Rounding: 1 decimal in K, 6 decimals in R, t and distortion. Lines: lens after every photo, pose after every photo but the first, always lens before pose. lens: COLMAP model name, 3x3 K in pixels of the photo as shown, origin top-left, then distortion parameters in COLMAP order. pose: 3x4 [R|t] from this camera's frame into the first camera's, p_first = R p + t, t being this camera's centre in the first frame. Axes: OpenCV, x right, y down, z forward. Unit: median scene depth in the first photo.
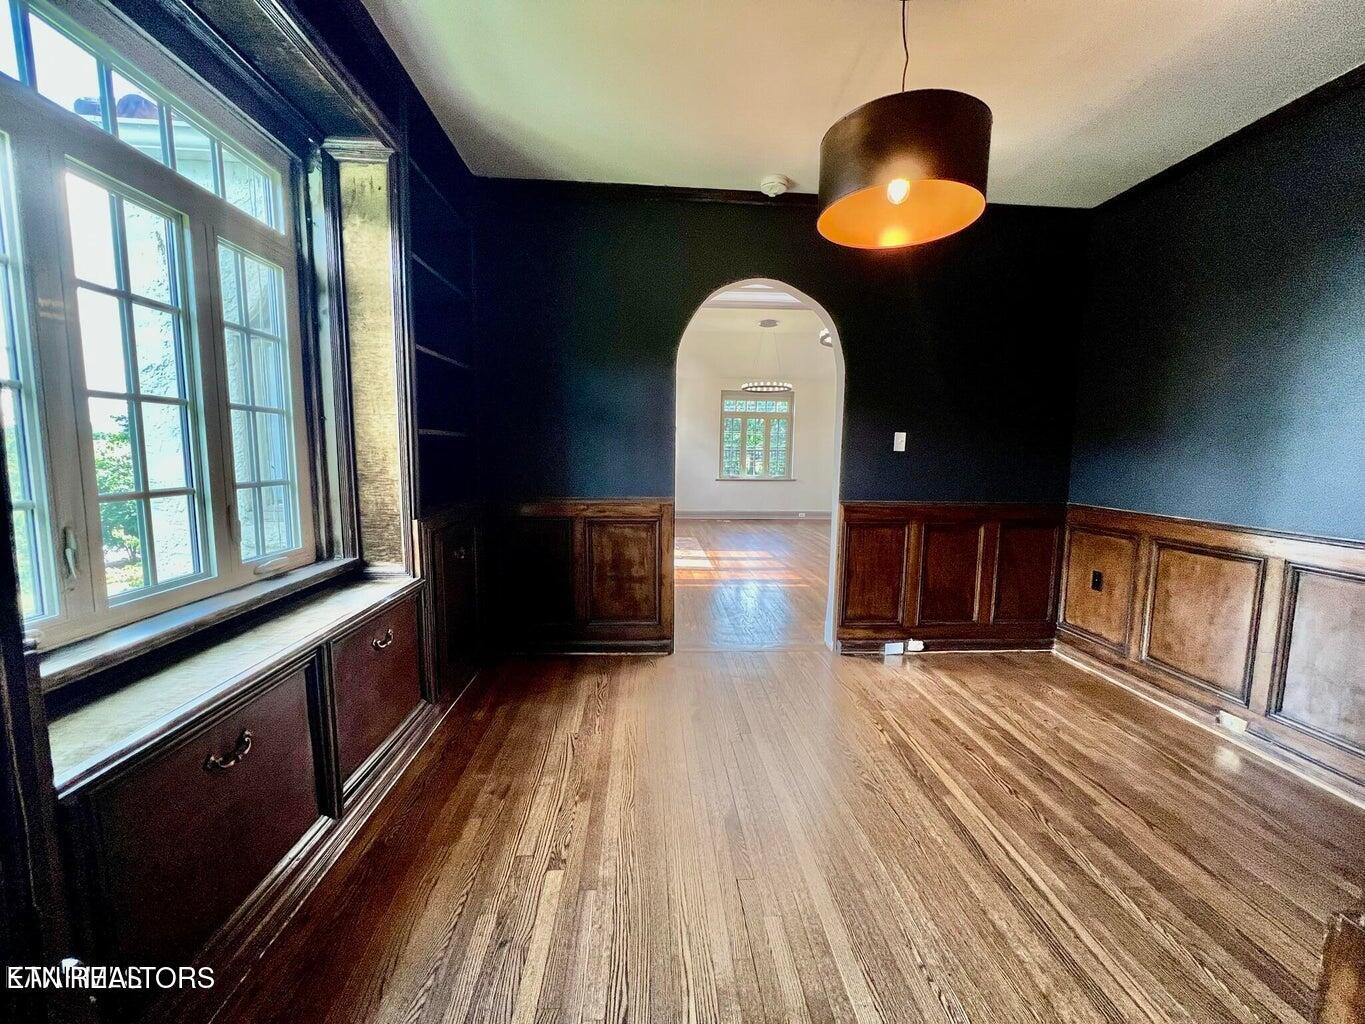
lens RADIAL K [[547.1, 0, 684.7], [0, 547.1, 510.3], [0, 0, 1]] dist [0.002199, -0.000590]
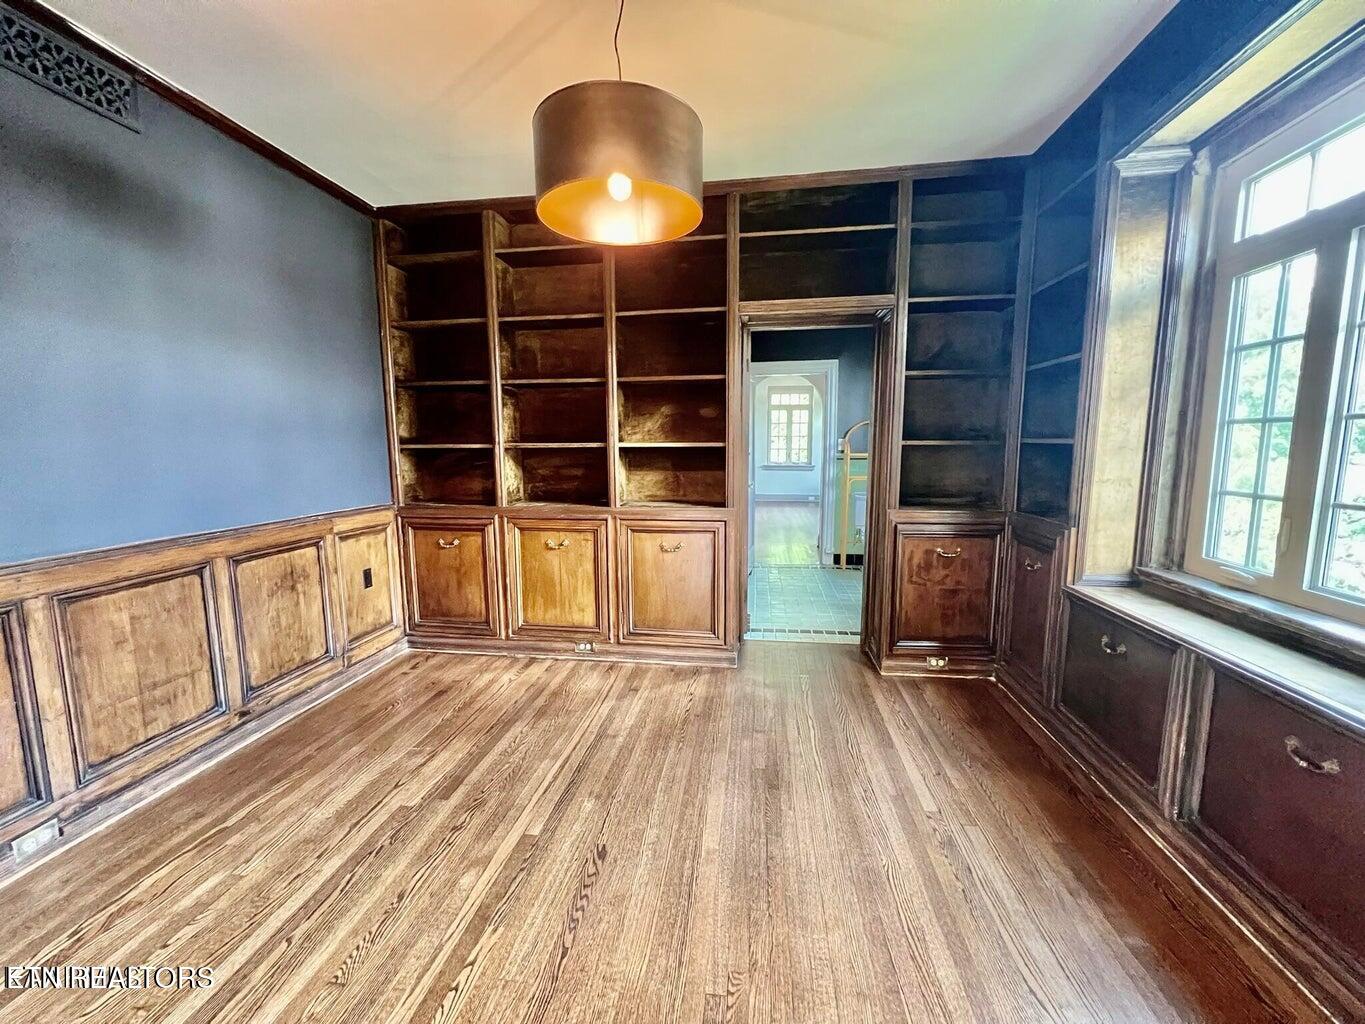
lens RADIAL K [[547.1, 0, 681.9], [0, 547.1, 512.0], [0, 0, 1]] dist [0.002199, -0.000590]
pose [[-0.978641, -0.032944, 0.202921, 0.059598], [0.015417, 0.972536, 0.232242, -0.206203], [-0.204999, 0.230410, -0.951255, 1.643807]]
